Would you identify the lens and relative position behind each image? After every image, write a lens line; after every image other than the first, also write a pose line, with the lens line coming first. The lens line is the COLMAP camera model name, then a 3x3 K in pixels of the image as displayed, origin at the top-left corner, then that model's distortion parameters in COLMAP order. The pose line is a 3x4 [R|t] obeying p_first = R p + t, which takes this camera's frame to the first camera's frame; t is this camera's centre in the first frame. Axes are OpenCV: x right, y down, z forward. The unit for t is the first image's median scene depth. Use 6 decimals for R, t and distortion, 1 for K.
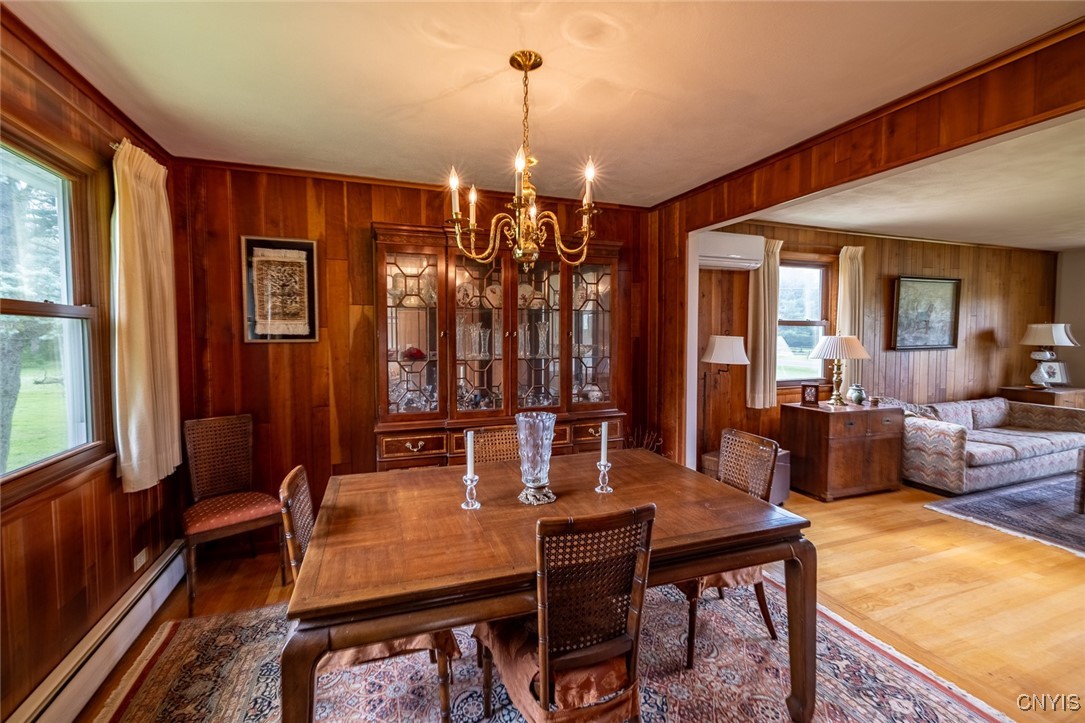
lens RADIAL K [[464.6, 0, 531.1], [0, 464.6, 357.5], [0, 0, 1]] dist [-0.002244, 0.003923]
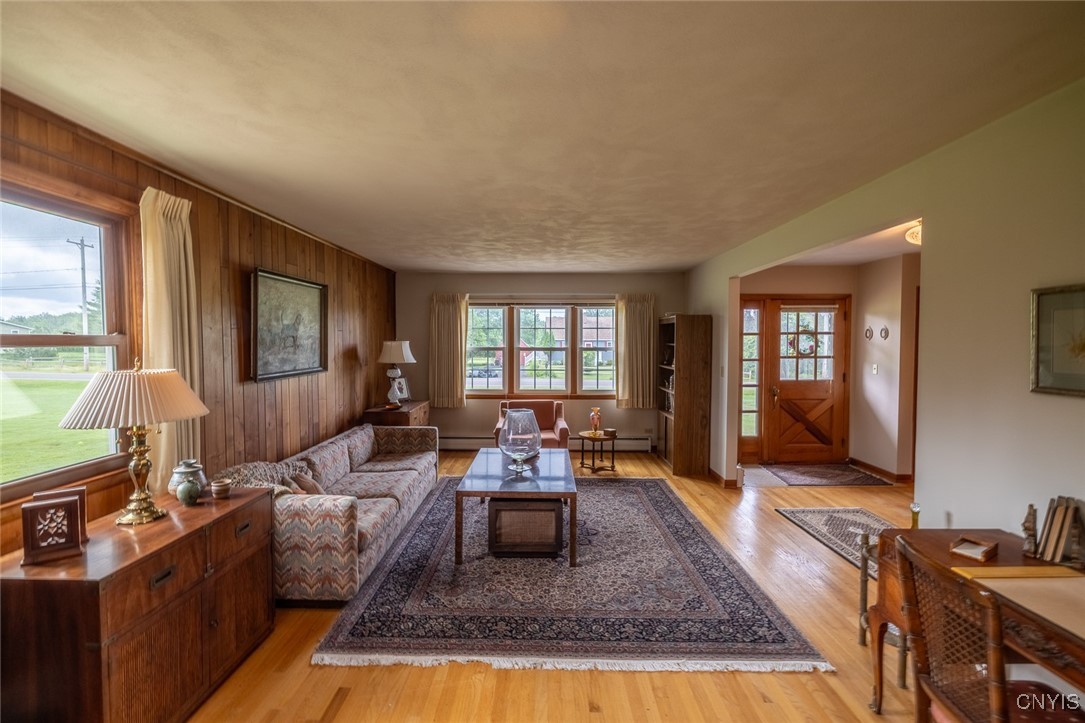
lens RADIAL K [[460.7, 0, 538.3], [0, 460.7, 354.7], [0, 0, 1]] dist [0.001322, 0.000343]
pose [[0.357548, -0.025610, 0.933543, 0.320118], [0.041901, 0.999057, 0.011360, -0.043273], [-0.932954, 0.035055, 0.358284, 0.394108]]
